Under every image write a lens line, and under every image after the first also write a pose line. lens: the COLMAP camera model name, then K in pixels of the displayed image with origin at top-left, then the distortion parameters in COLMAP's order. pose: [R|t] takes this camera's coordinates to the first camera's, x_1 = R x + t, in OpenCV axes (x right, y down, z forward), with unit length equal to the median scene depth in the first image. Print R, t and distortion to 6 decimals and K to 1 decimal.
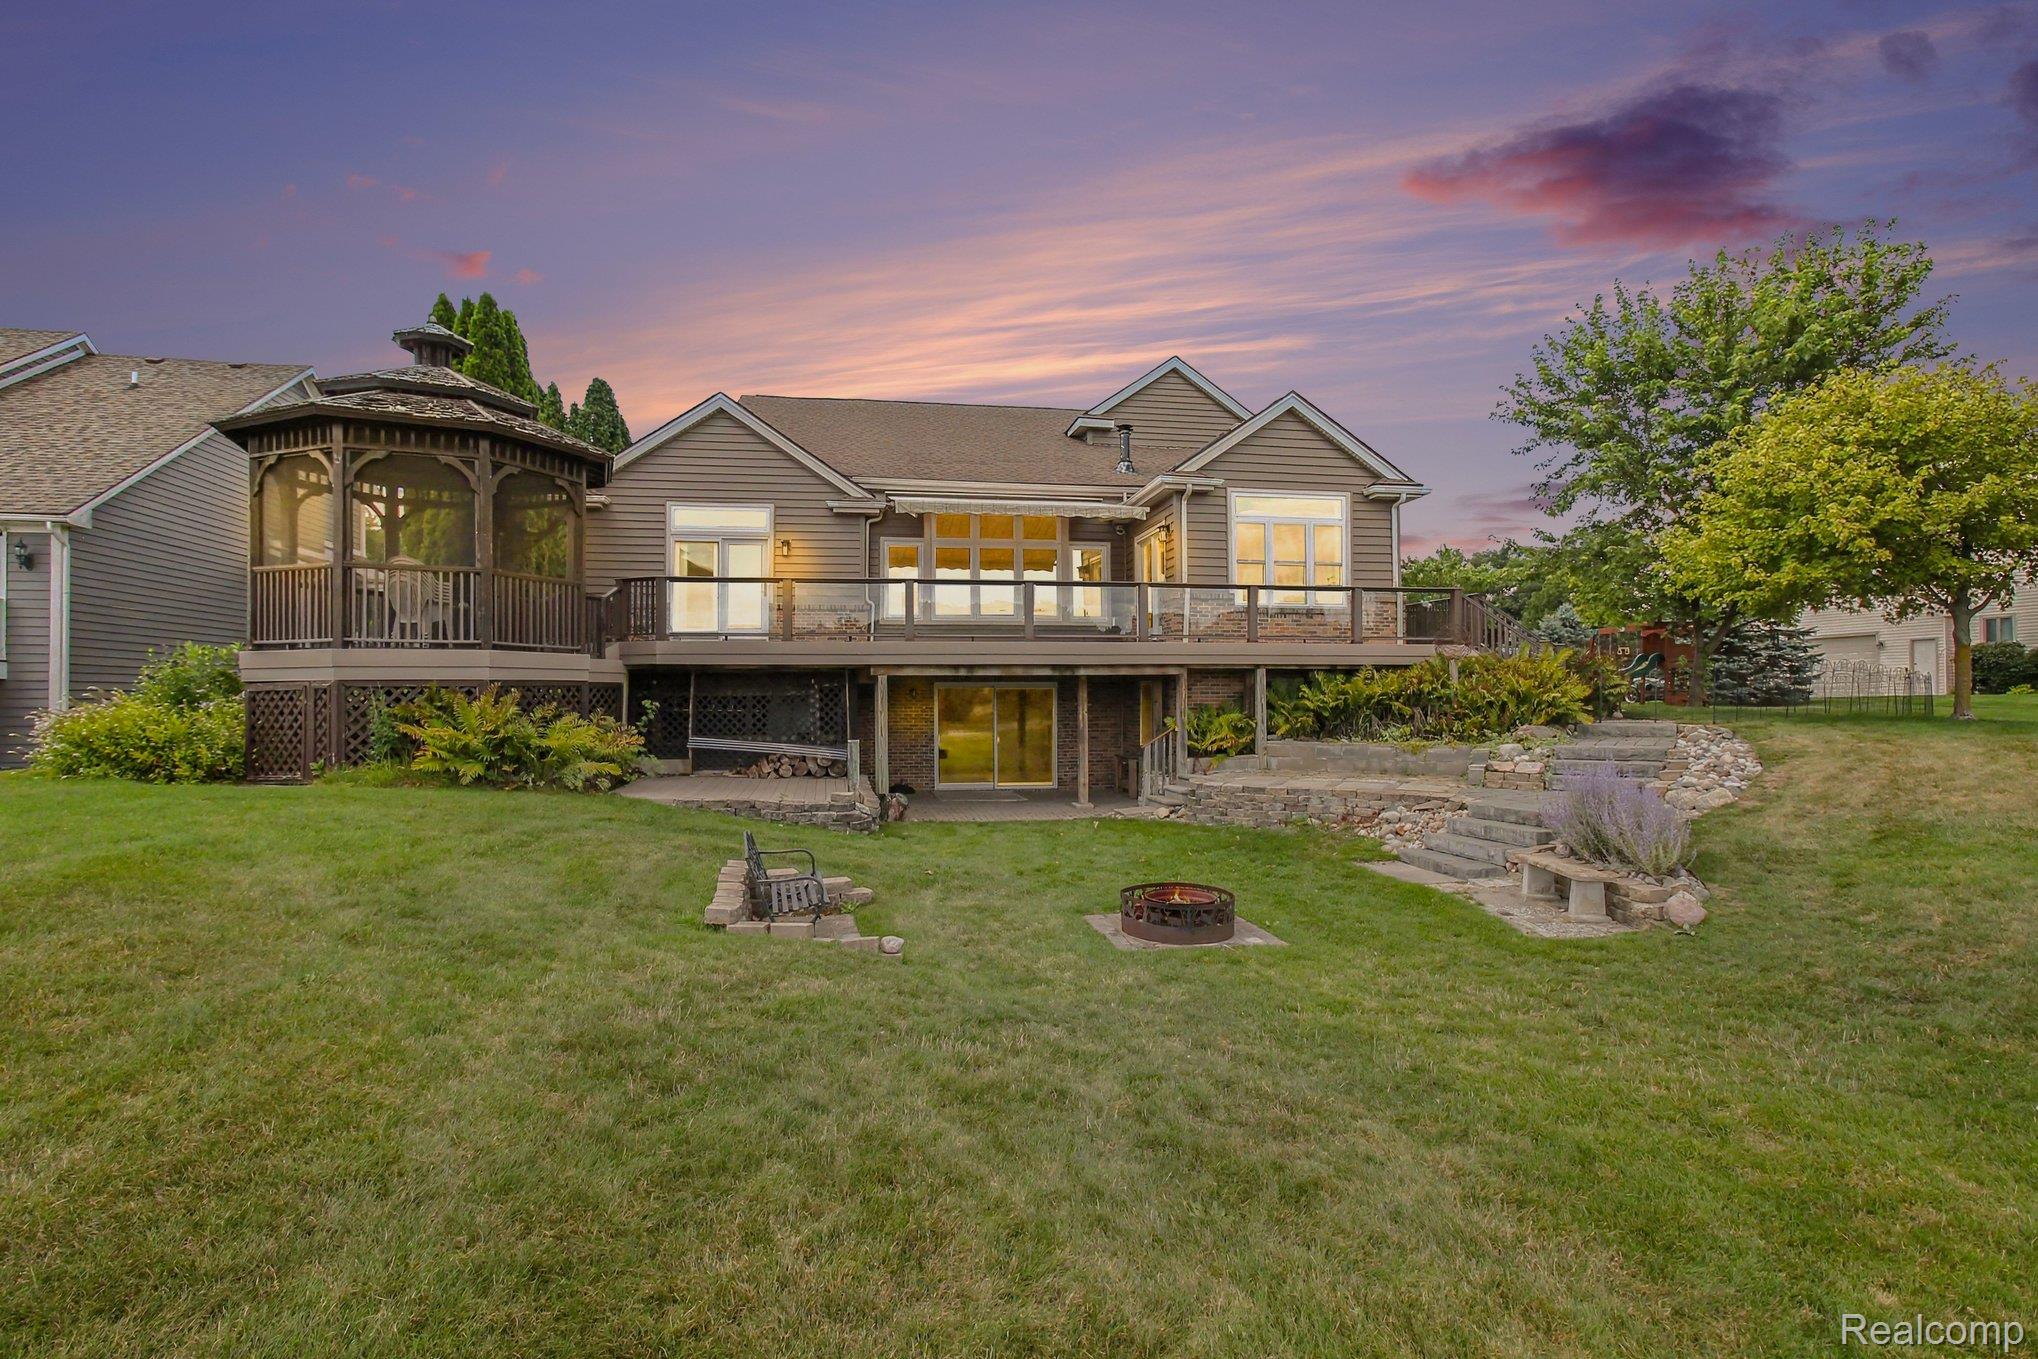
lens RADIAL K [[974.9, 0, 1013.0], [0, 974.9, 687.6], [0, 0, 1]] dist [-0.001418, -0.000159]
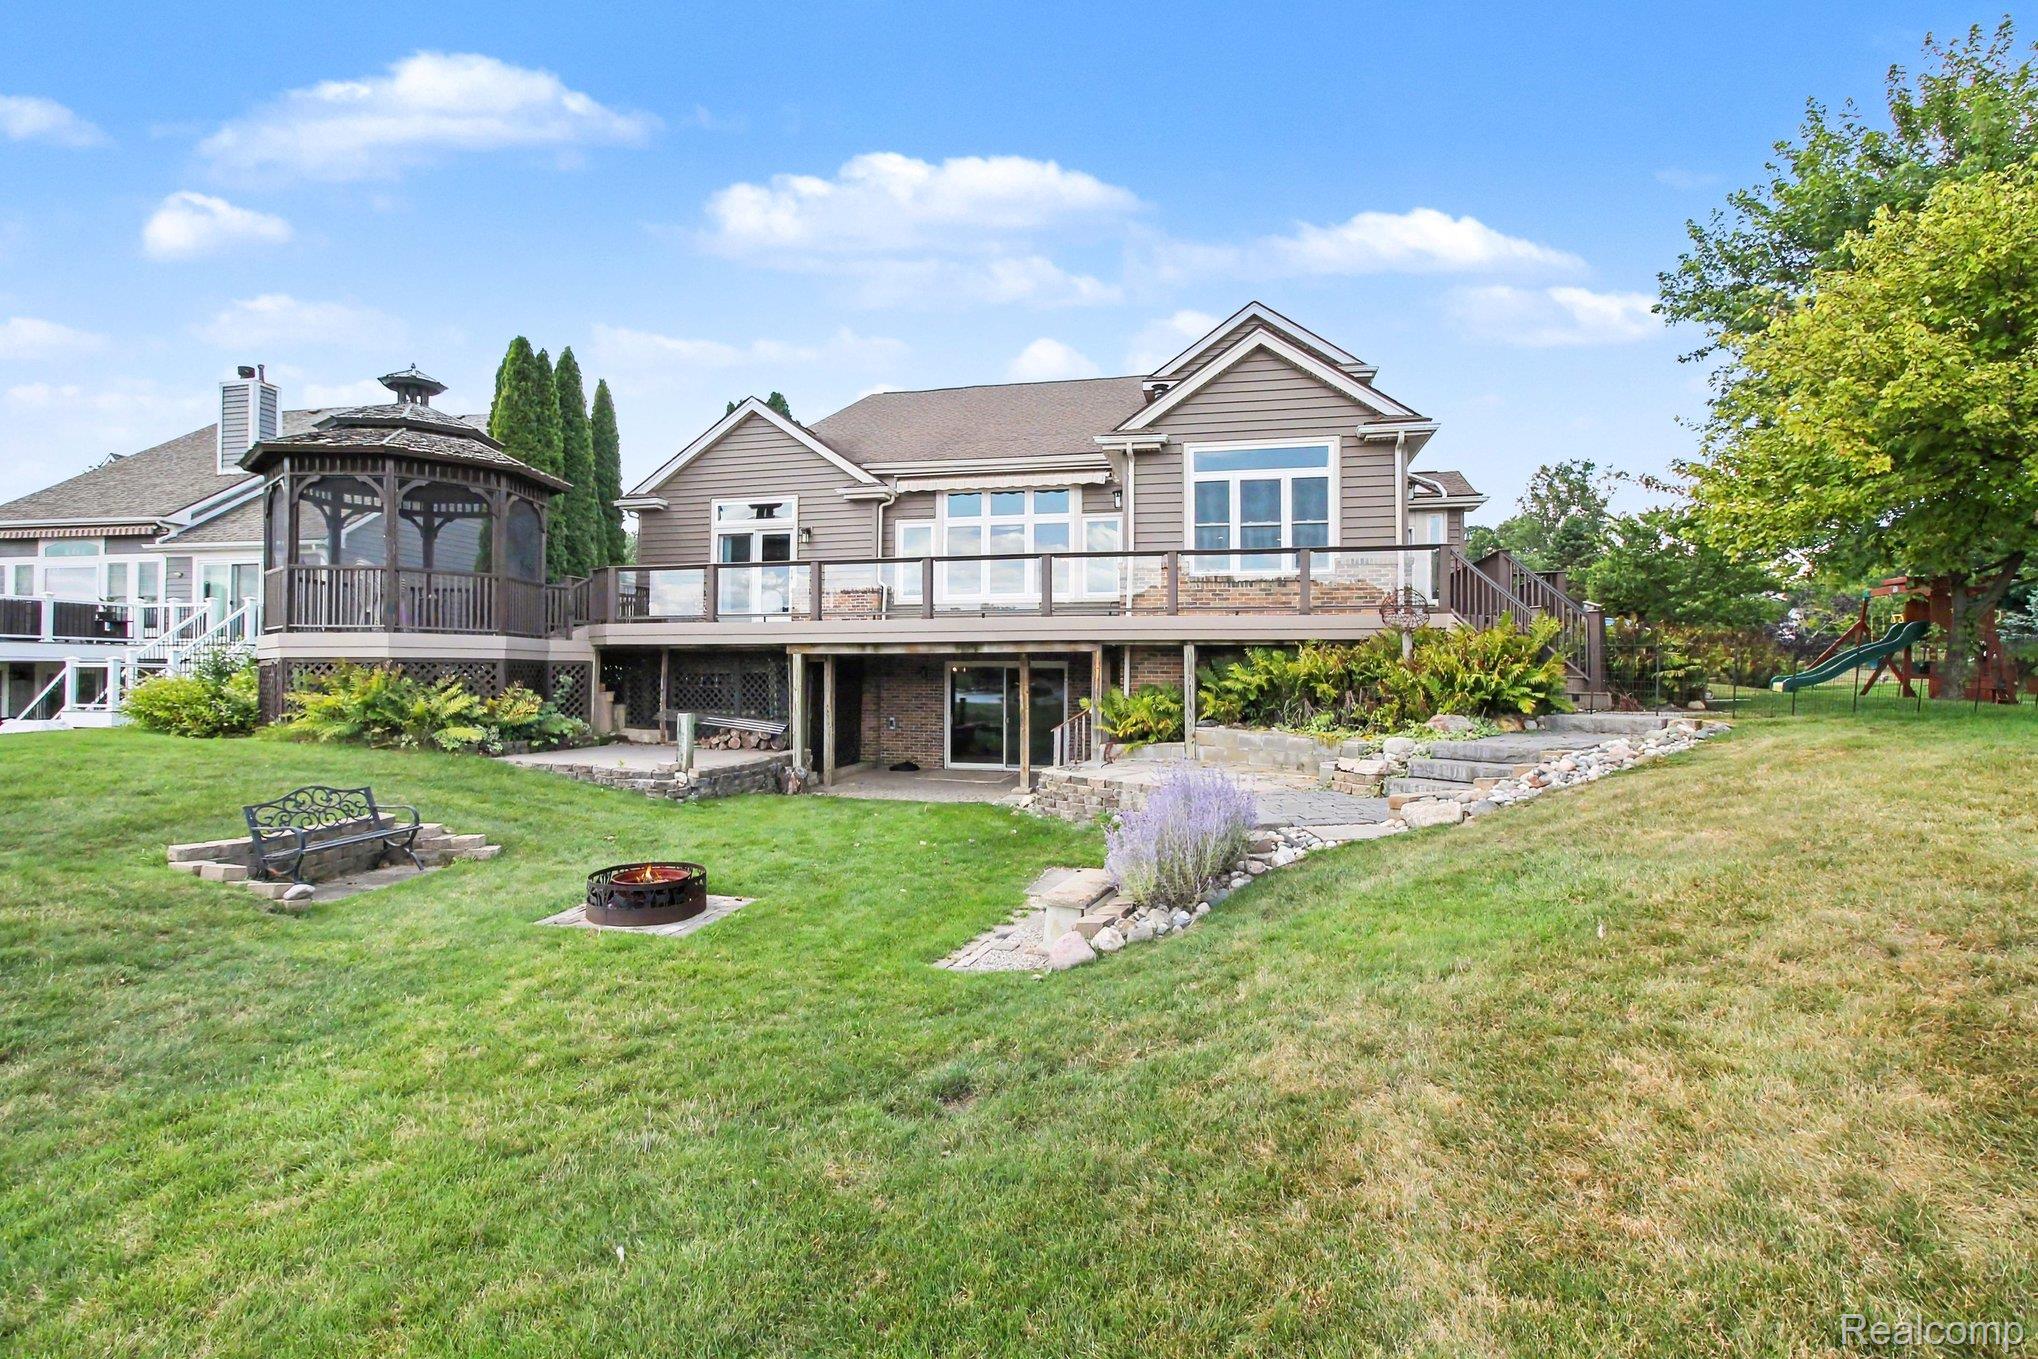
lens RADIAL K [[957.7, 0, 1011.8], [0, 957.7, 671.9], [0, 0, 1]] dist [0.000189, 0.000610]
pose [[0.920927, 0.004352, -0.389712, 0.461980], [-0.003560, 0.999990, 0.002754, 0.003124], [0.389720, -0.001149, 0.920933, 0.144081]]
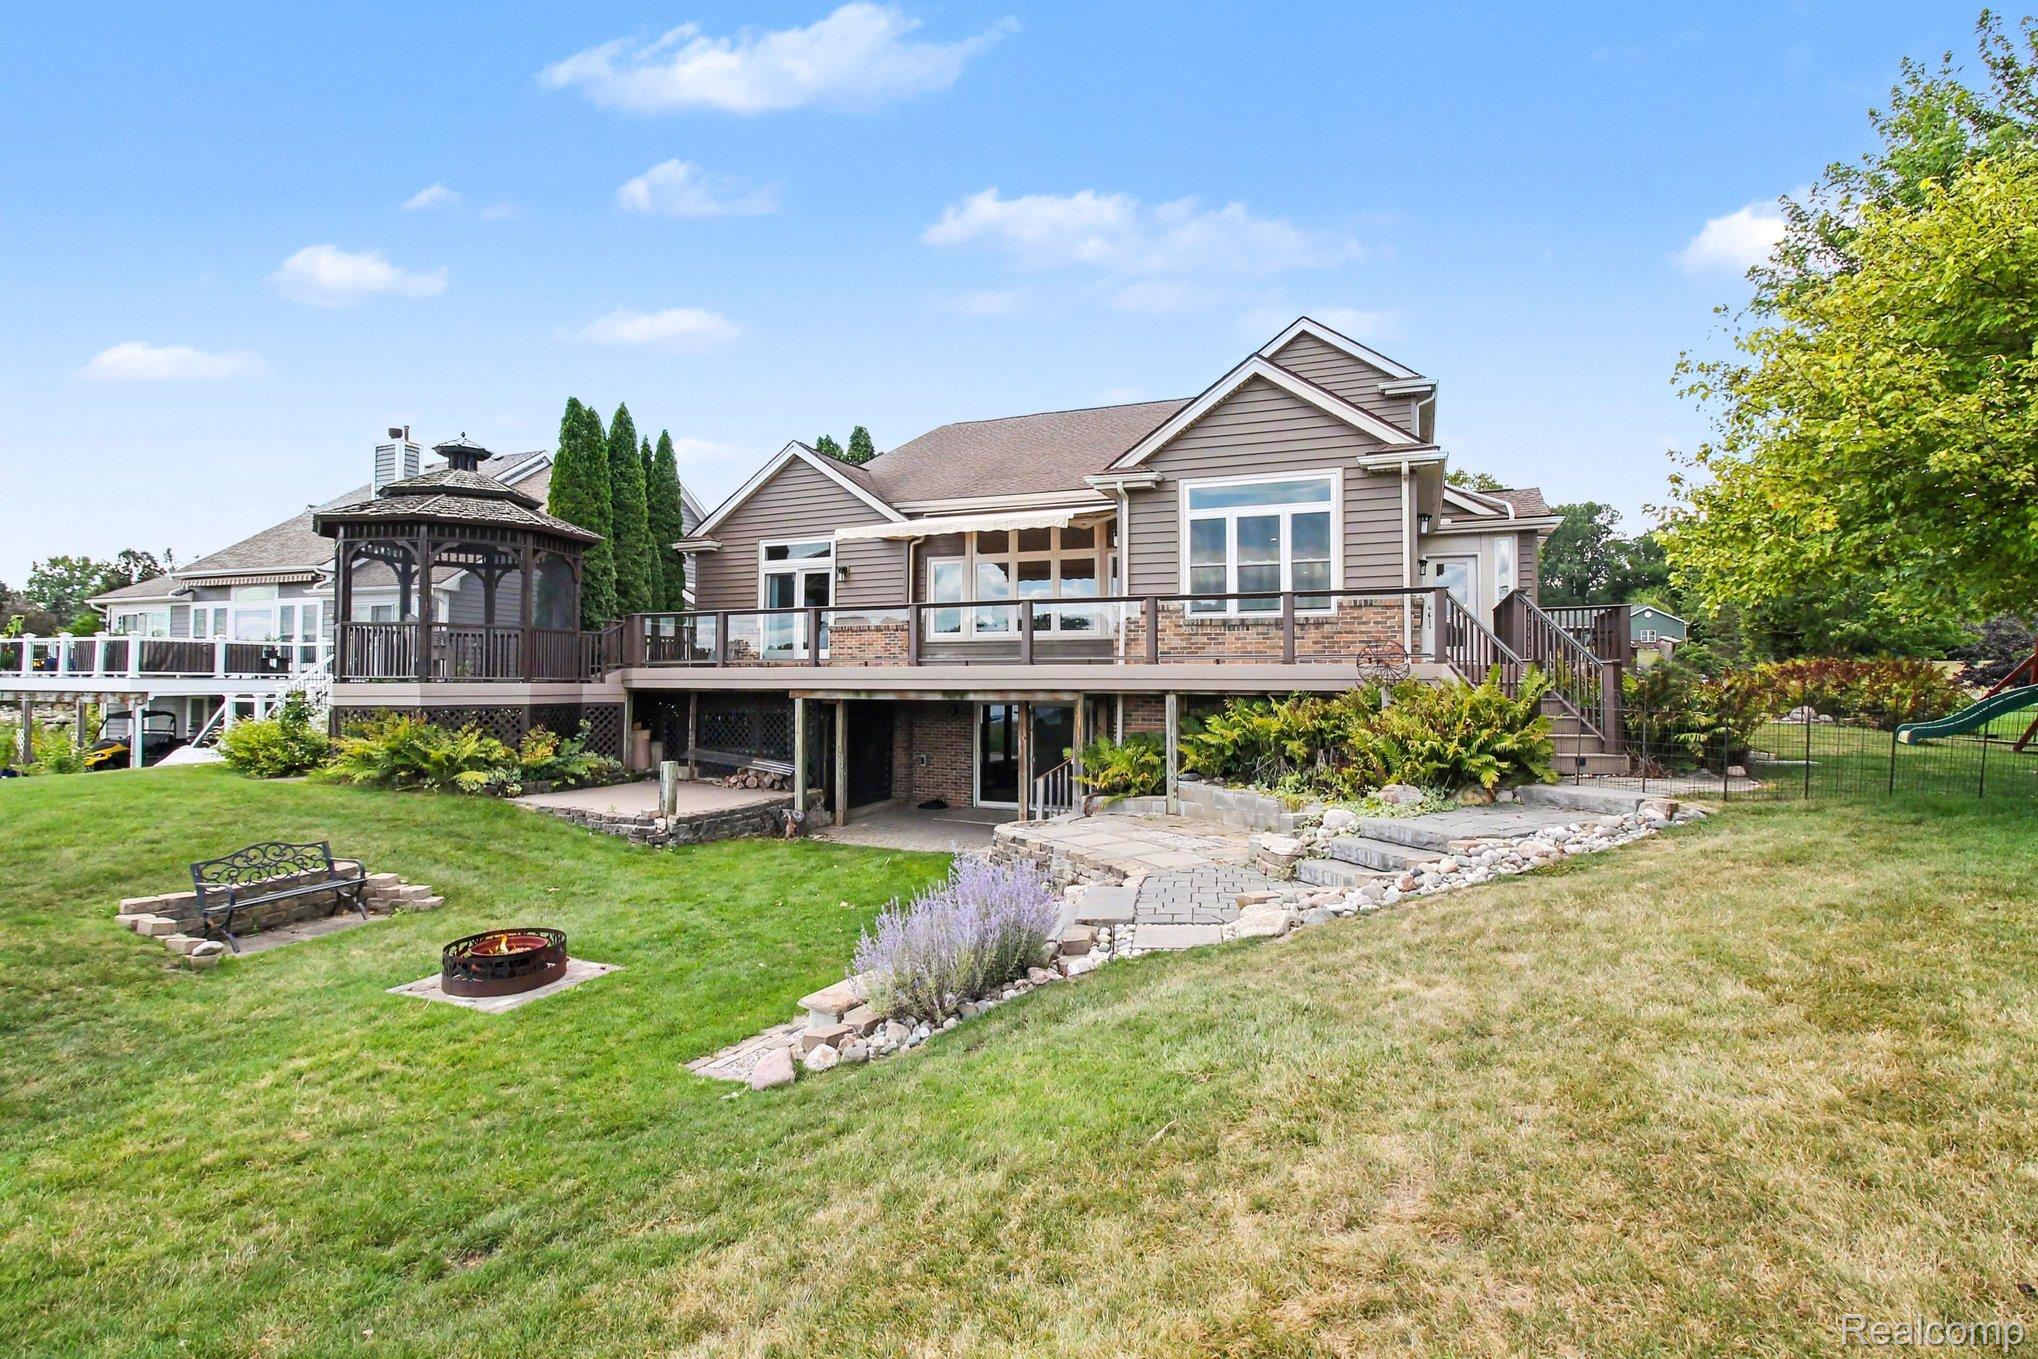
lens RADIAL K [[957.7, 0, 1011.8], [0, 957.7, 671.9], [0, 0, 1]] dist [0.000189, 0.000610]
pose [[0.841785, -0.000399, -0.539813, 0.607918], [-0.002813, 0.999983, -0.005125, -0.035542], [0.539806, 0.005832, 0.841769, 0.238968]]
